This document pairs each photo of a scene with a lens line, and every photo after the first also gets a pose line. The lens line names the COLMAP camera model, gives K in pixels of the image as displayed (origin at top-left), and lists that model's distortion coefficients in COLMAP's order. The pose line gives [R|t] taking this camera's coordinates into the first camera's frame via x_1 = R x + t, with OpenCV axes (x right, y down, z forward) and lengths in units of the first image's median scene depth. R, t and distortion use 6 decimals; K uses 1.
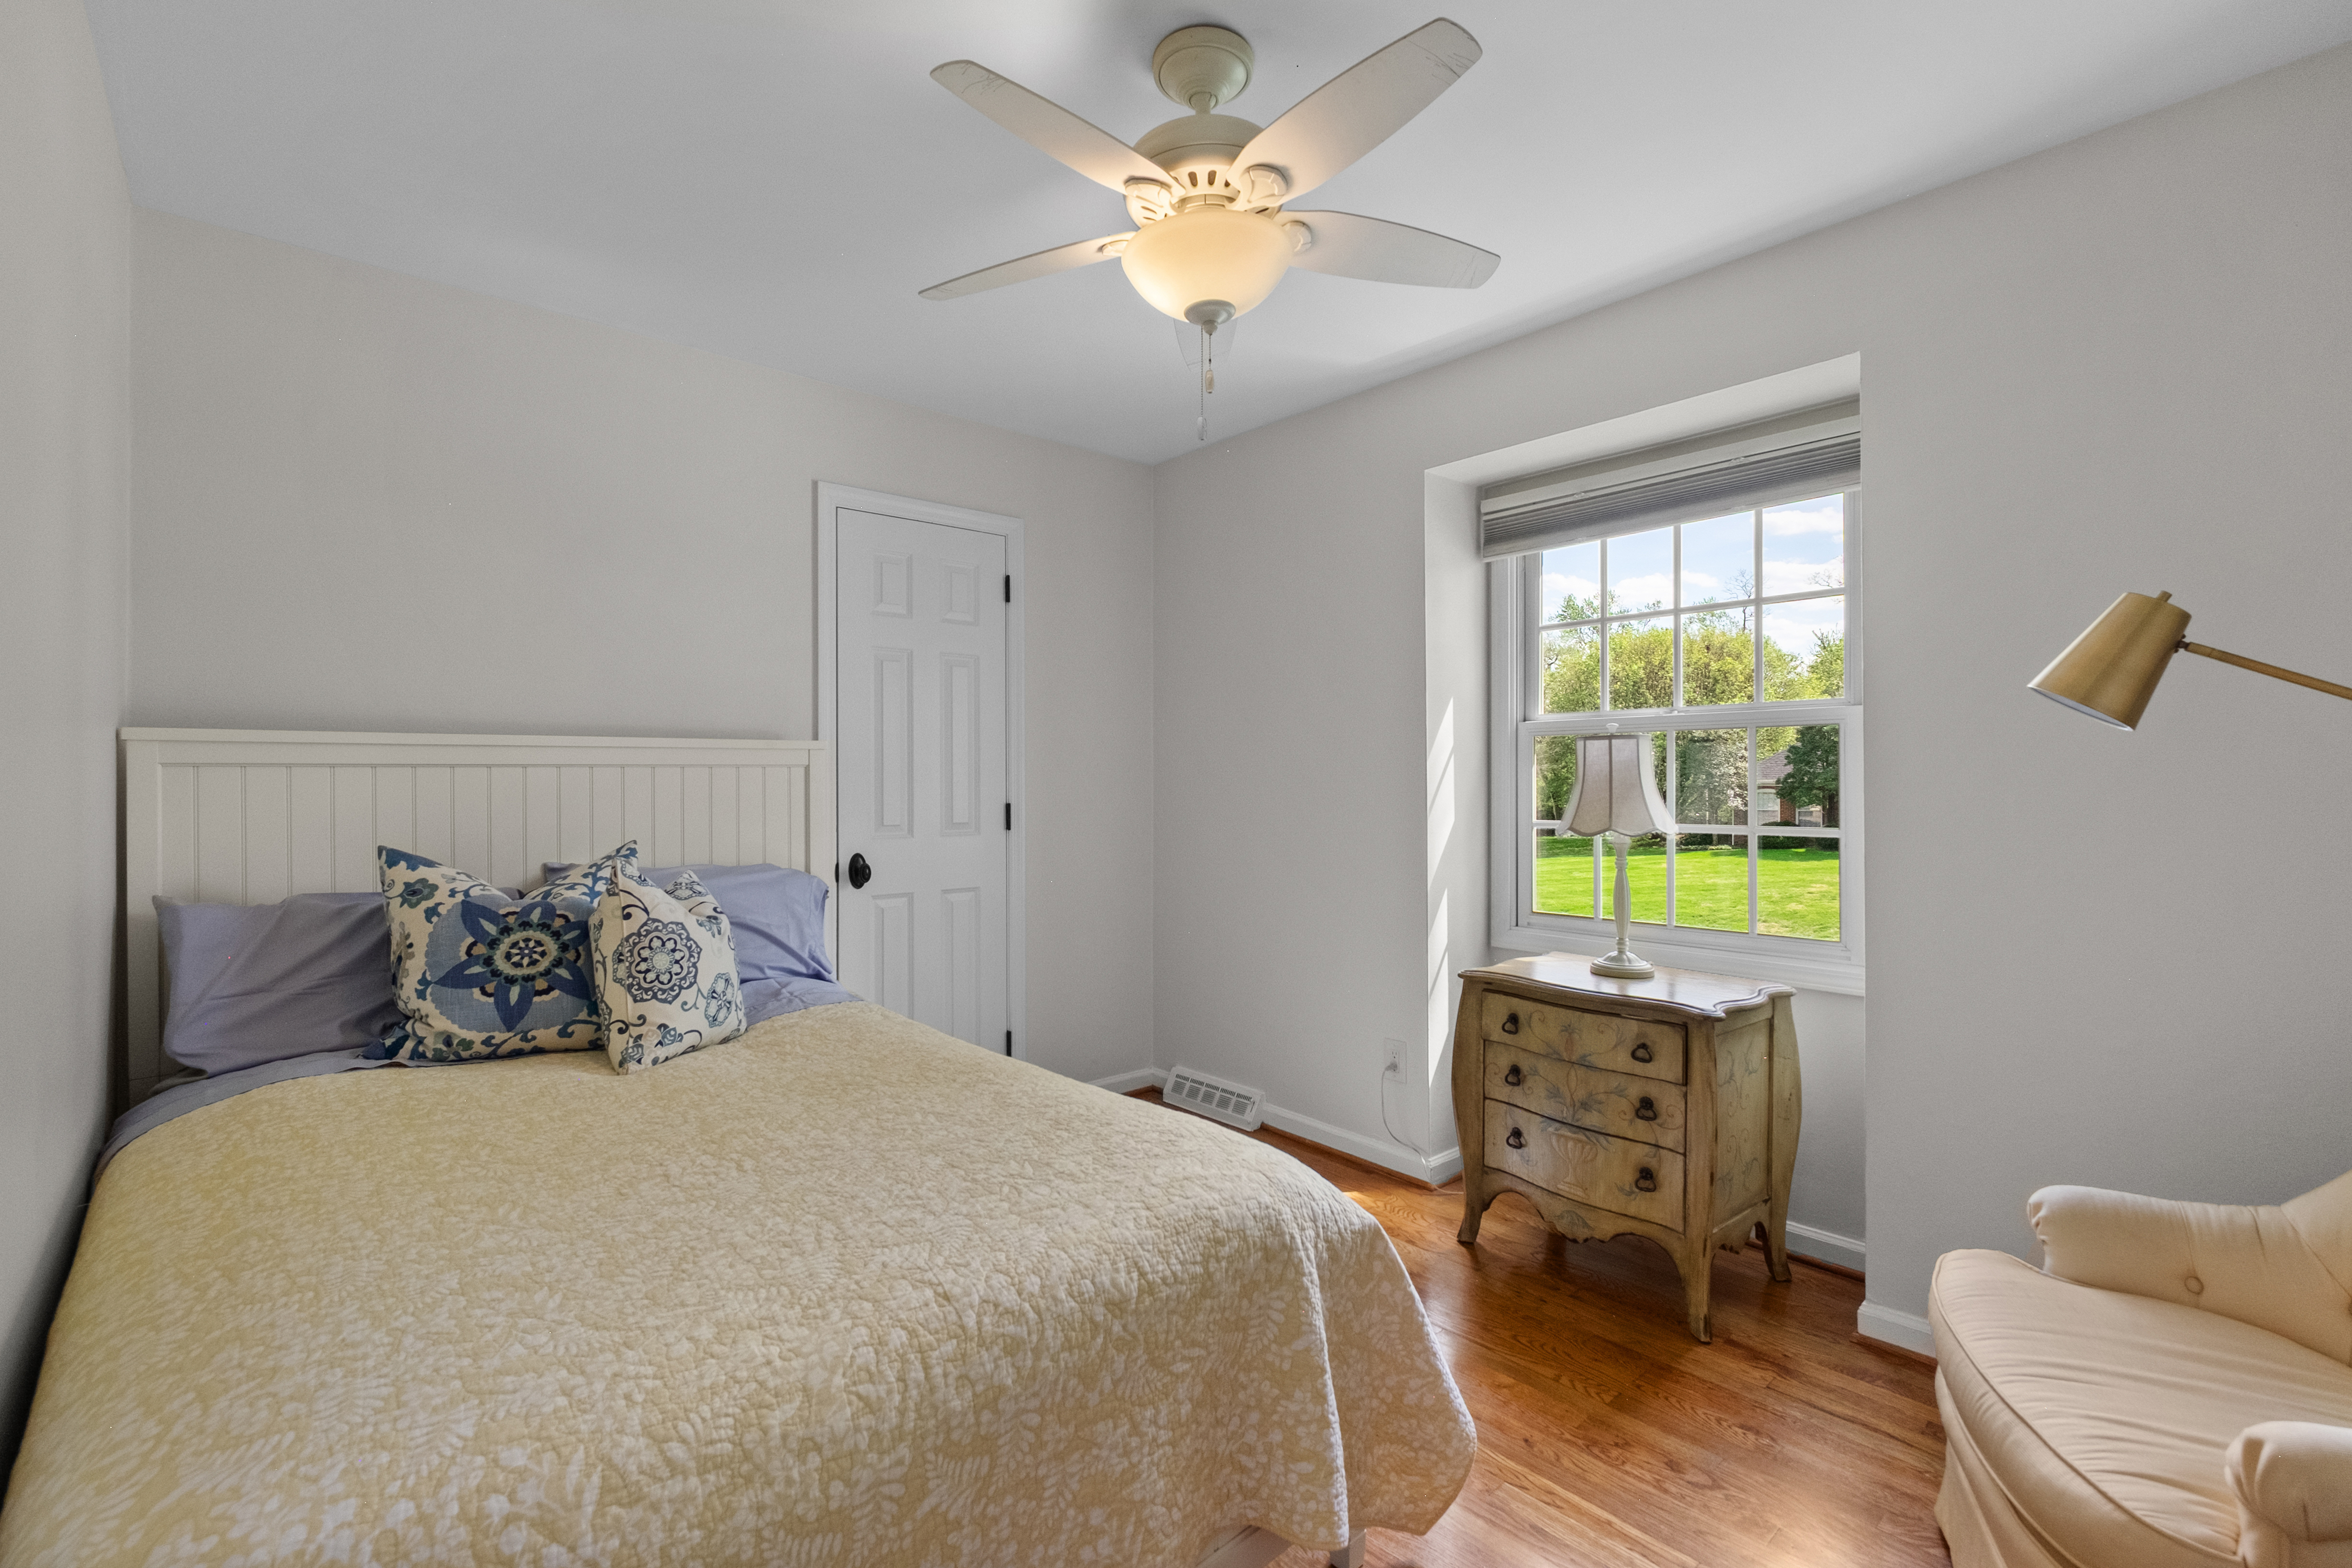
lens RADIAL K [[1033.8, 0, 1167.6], [0, 1033.8, 766.9], [0, 0, 1]] dist [-0.000071, -0.002328]
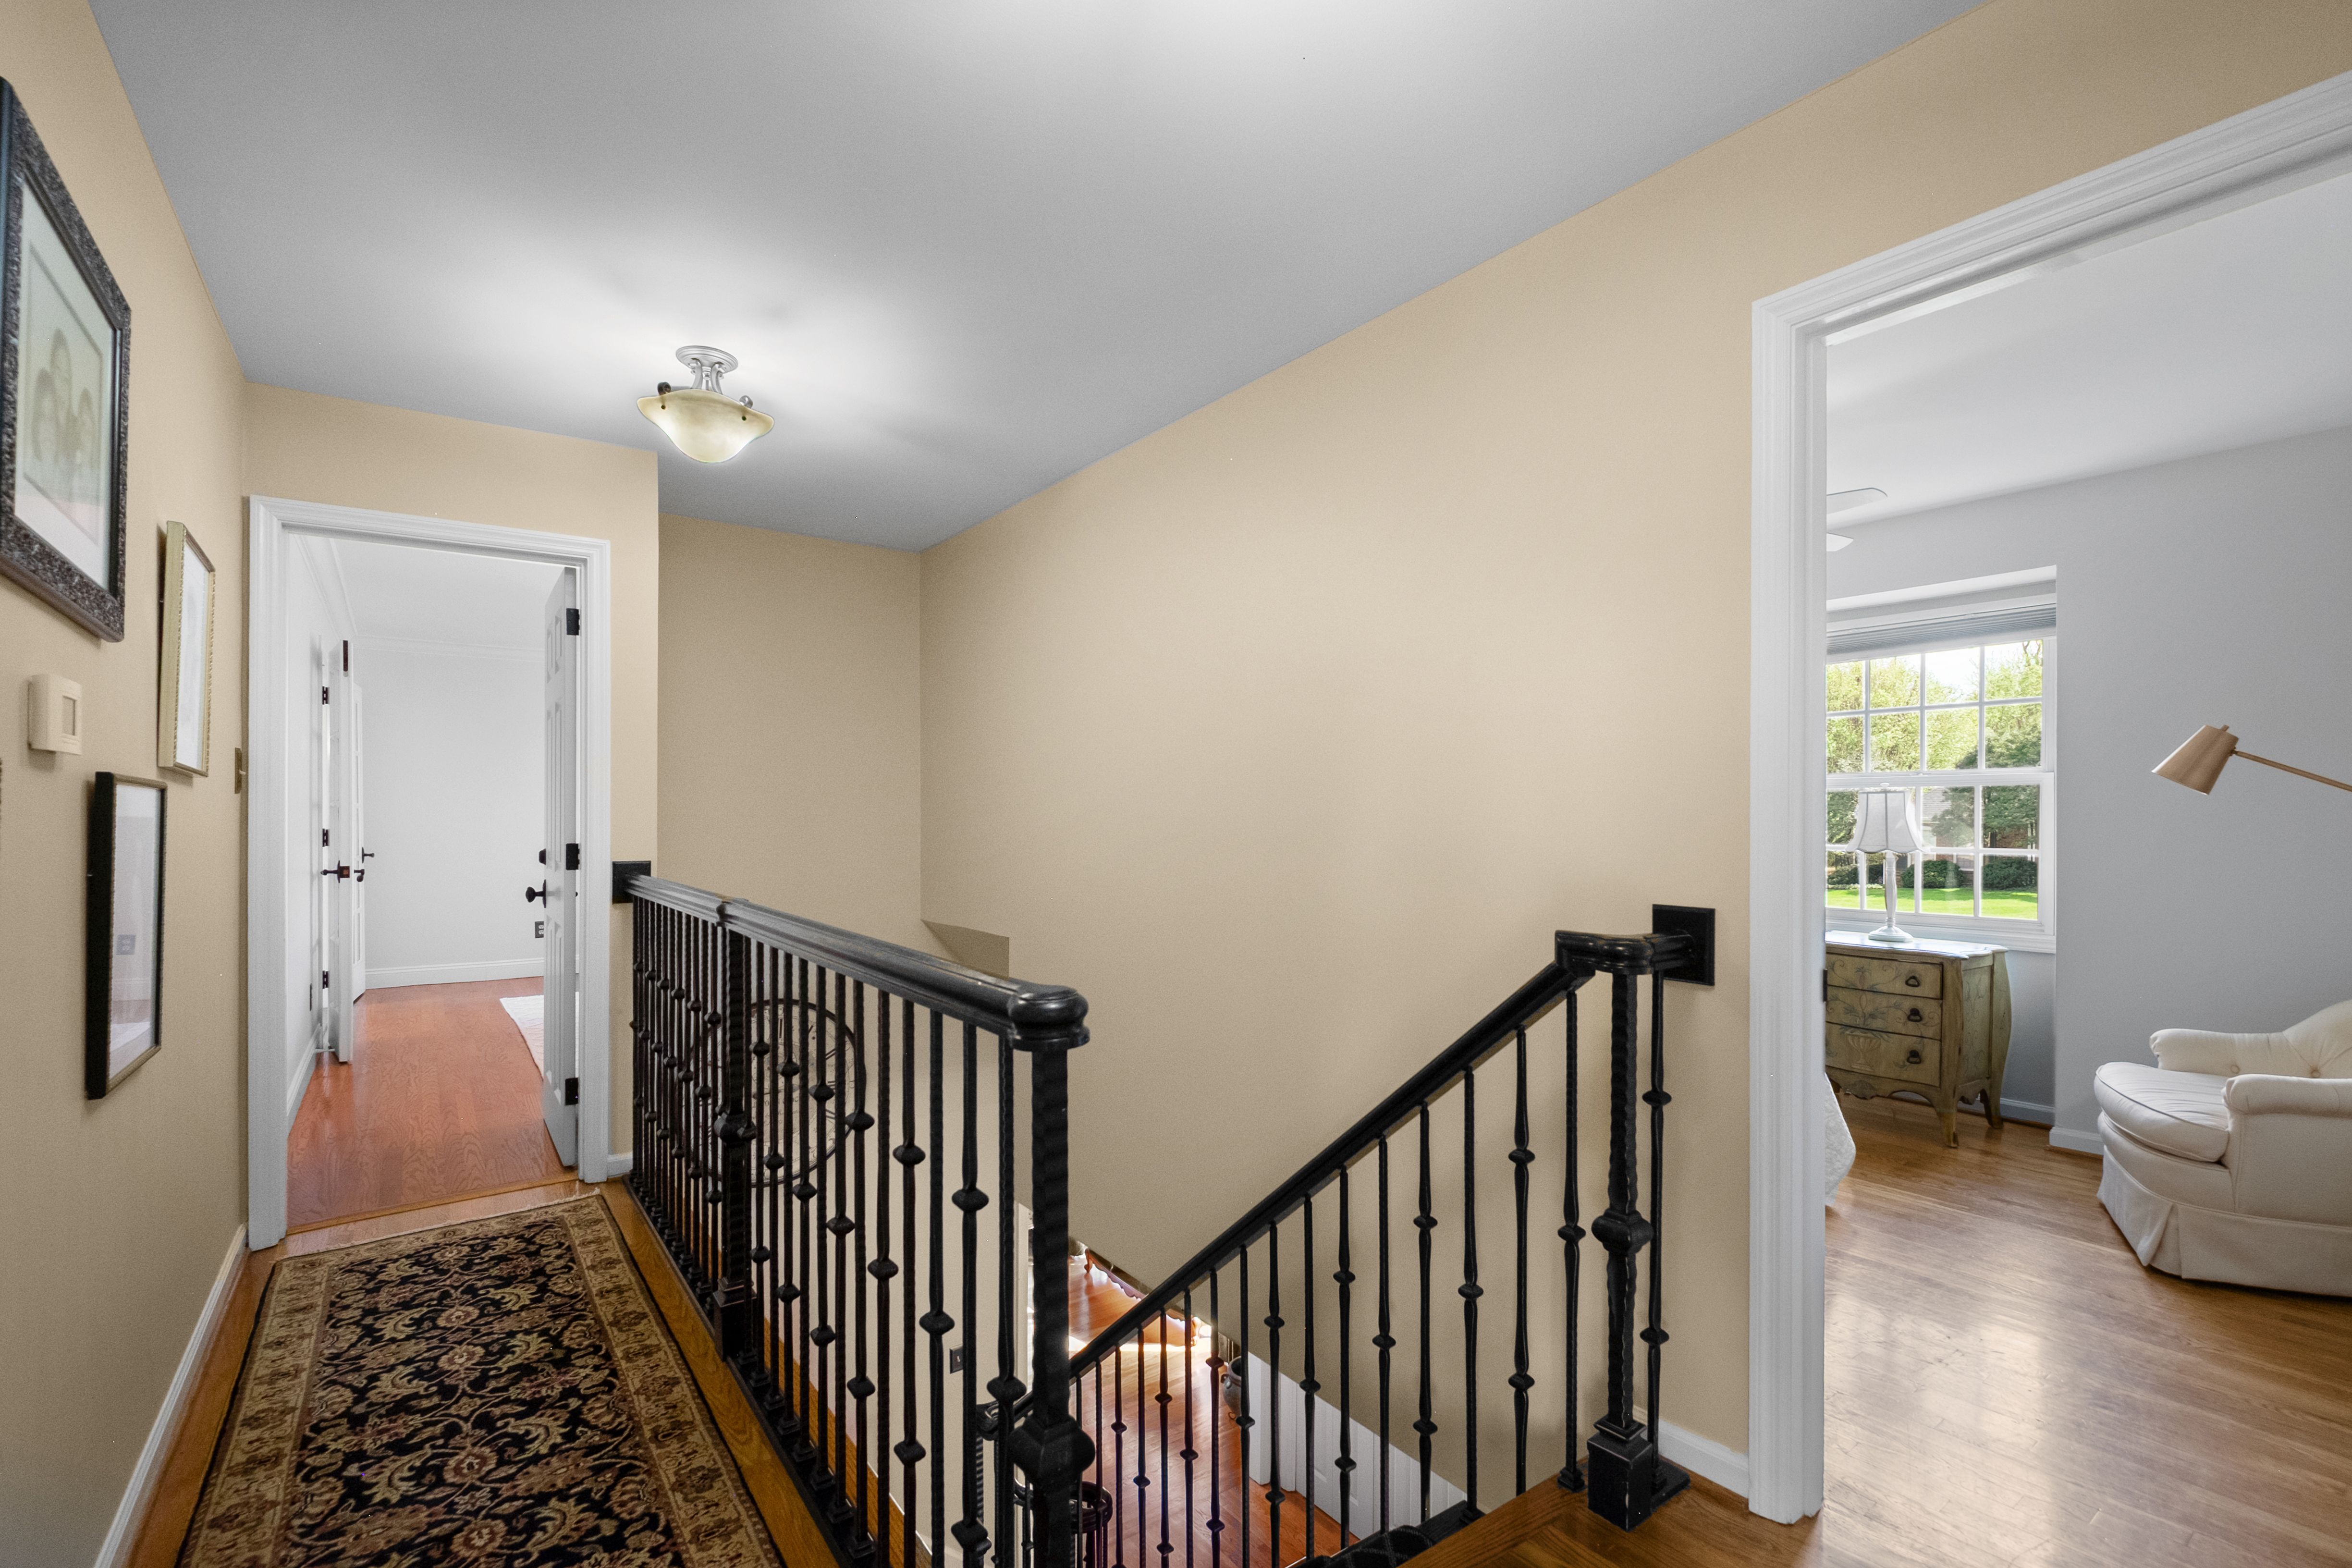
lens RADIAL K [[1033.8, 0, 1184.2], [0, 1033.8, 810.2], [0, 0, 1]] dist [-0.000071, -0.002328]
pose [[0.995801, 0.002253, -0.091515, -0.563441], [-0.001521, 0.999966, 0.008063, -0.013460], [0.091530, -0.007890, 0.995771, -0.773629]]
